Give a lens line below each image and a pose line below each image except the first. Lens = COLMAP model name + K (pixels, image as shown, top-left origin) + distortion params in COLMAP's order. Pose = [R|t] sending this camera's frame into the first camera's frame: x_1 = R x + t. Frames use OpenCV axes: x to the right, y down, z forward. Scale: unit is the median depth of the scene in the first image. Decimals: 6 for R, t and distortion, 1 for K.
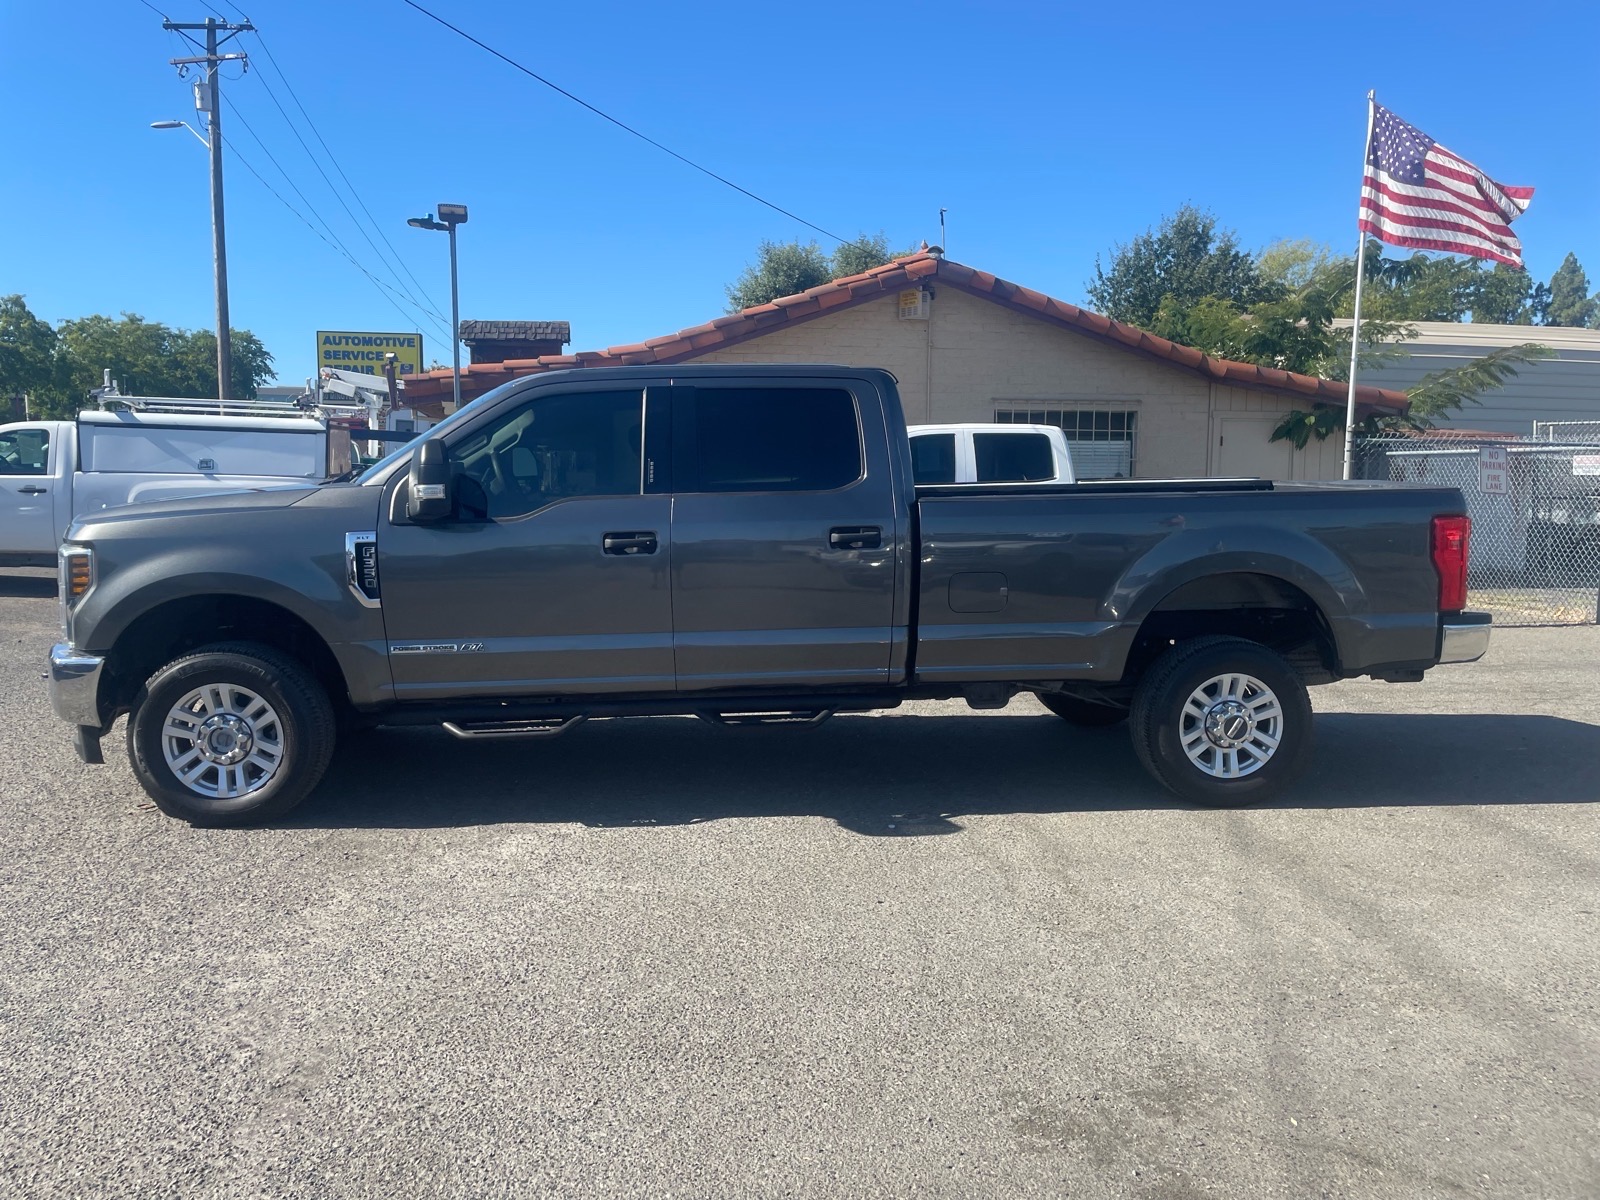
lens RADIAL K [[1261.7, 0, 796.7], [0, 1261.7, 620.3], [0, 0, 1]] dist [0.102598, -0.150086]
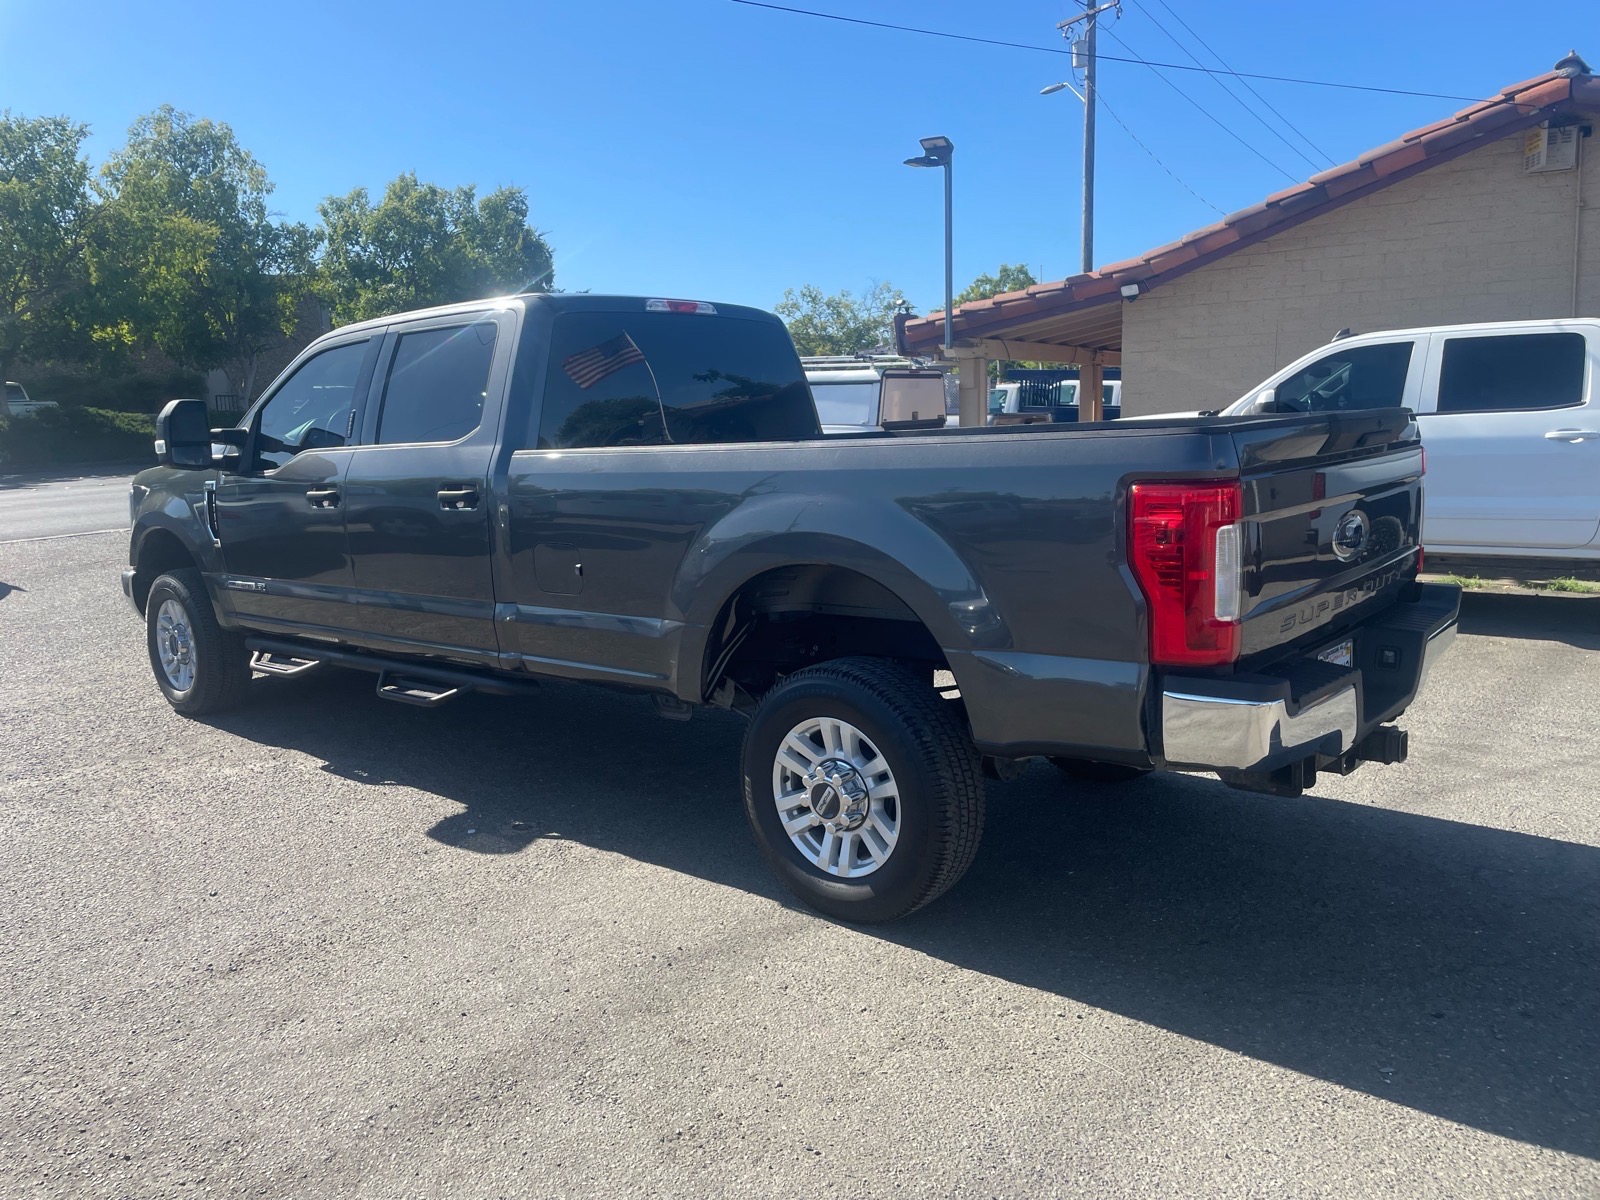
lens RADIAL K [[1267.2, 0, 800.0], [0, 1267.2, 600.0], [0, 0, 1]] dist [0.114884, -0.159625]
pose [[0.665511, 0.084383, -0.741602, 0.792152], [-0.061550, 0.996409, 0.058141, -0.053845], [0.743846, 0.006952, 0.668315, 0.540297]]
